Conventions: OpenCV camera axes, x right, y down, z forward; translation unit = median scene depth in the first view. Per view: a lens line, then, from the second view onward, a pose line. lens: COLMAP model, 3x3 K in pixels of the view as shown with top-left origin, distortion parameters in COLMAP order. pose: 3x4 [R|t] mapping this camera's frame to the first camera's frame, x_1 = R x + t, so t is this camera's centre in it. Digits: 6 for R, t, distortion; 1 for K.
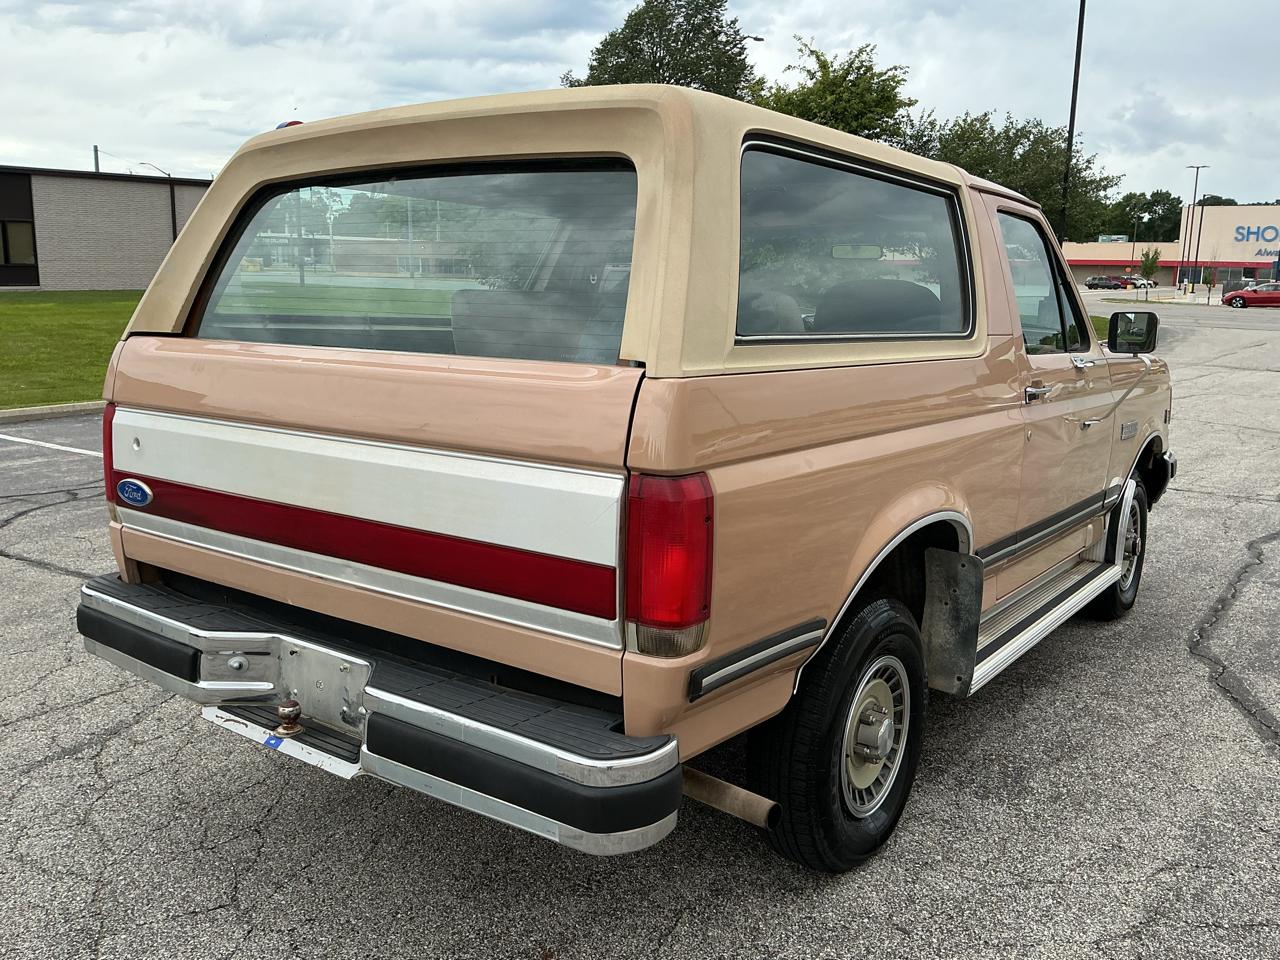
lens RADIAL K [[1072.4, 0, 648.7], [0, 1072.4, 474.4], [0, 0, 1]] dist [0.072083, -0.135361]
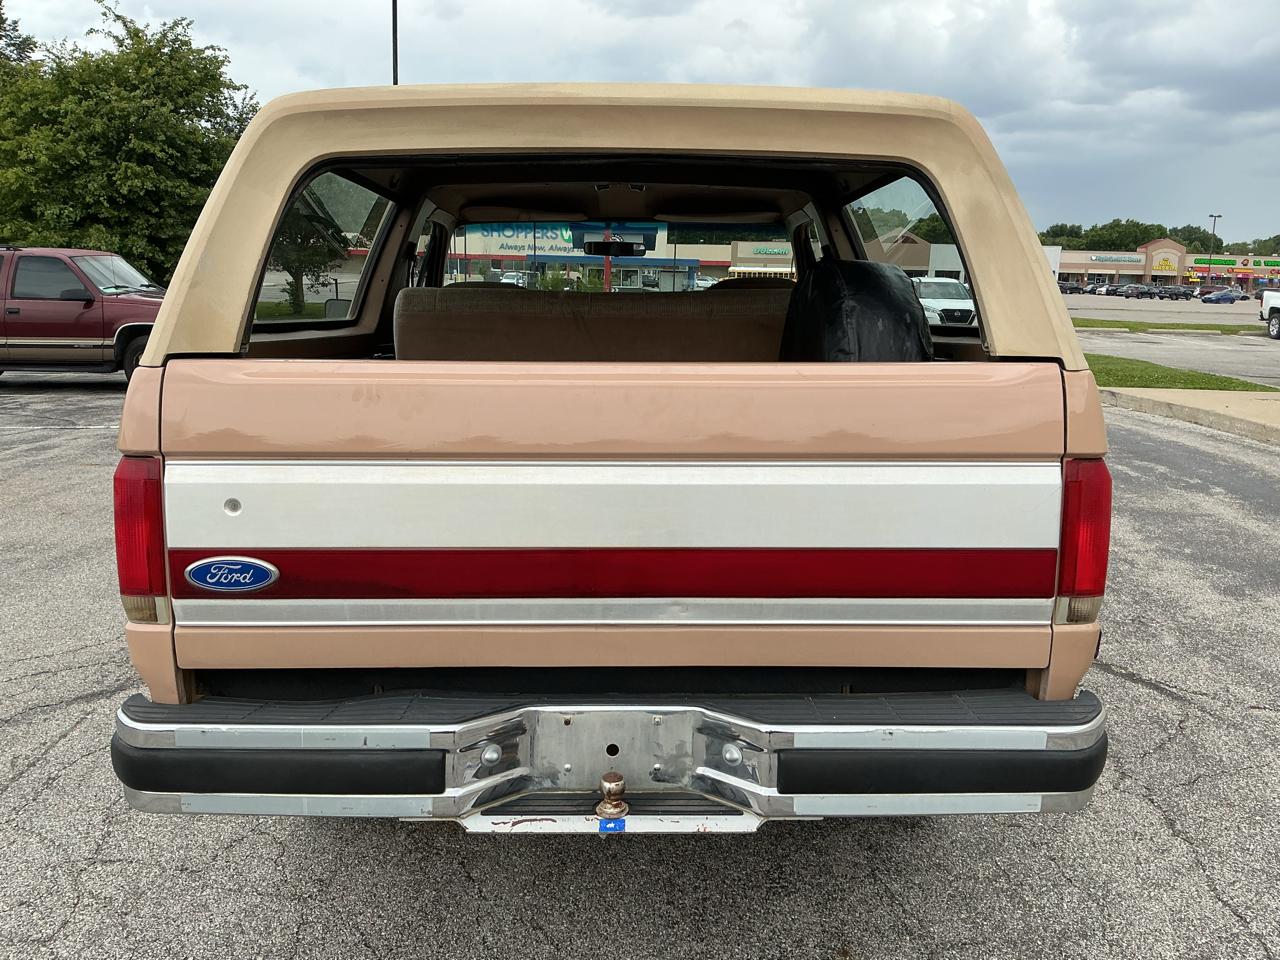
lens RADIAL K [[1072.4, 0, 653.1], [0, 1072.4, 481.4], [0, 0, 1]] dist [0.072083, -0.135361]
pose [[0.798920, -0.111621, 0.590988, -0.639690], [0.102956, 0.993504, 0.048464, -0.048731], [-0.592559, 0.022127, 0.805223, 0.232026]]
